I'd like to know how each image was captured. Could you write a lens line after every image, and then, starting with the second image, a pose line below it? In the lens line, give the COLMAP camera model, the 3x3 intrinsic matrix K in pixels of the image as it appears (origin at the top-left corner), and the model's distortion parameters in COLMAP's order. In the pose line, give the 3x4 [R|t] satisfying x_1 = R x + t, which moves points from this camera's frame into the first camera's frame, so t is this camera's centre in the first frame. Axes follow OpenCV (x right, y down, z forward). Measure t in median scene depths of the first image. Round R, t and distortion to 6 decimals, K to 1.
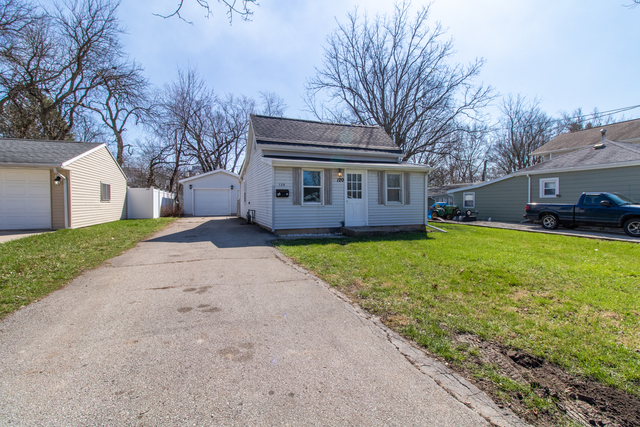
lens RADIAL K [[301.5, 0, 323.1], [0, 301.5, 211.2], [0, 0, 1]] dist [-0.000536, -0.000832]
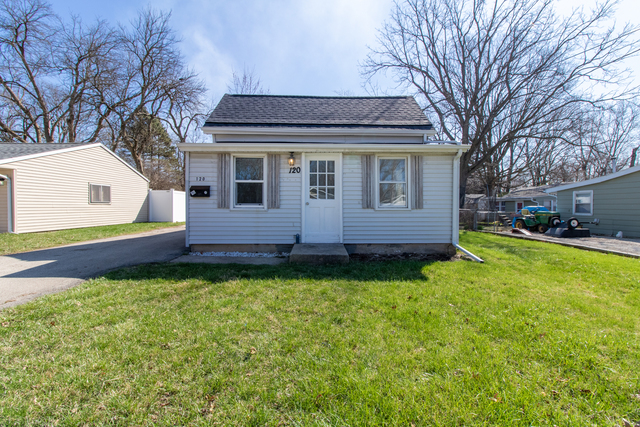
lens RADIAL K [[301.5, 0, 316.2], [0, 301.5, 212.8], [0, 0, 1]] dist [-0.000536, -0.000832]
pose [[0.944664, 0.011449, -0.327841, 0.295037], [-0.013561, 0.999899, -0.004156, -0.010246], [0.327760, 0.008372, 0.944724, 0.387139]]
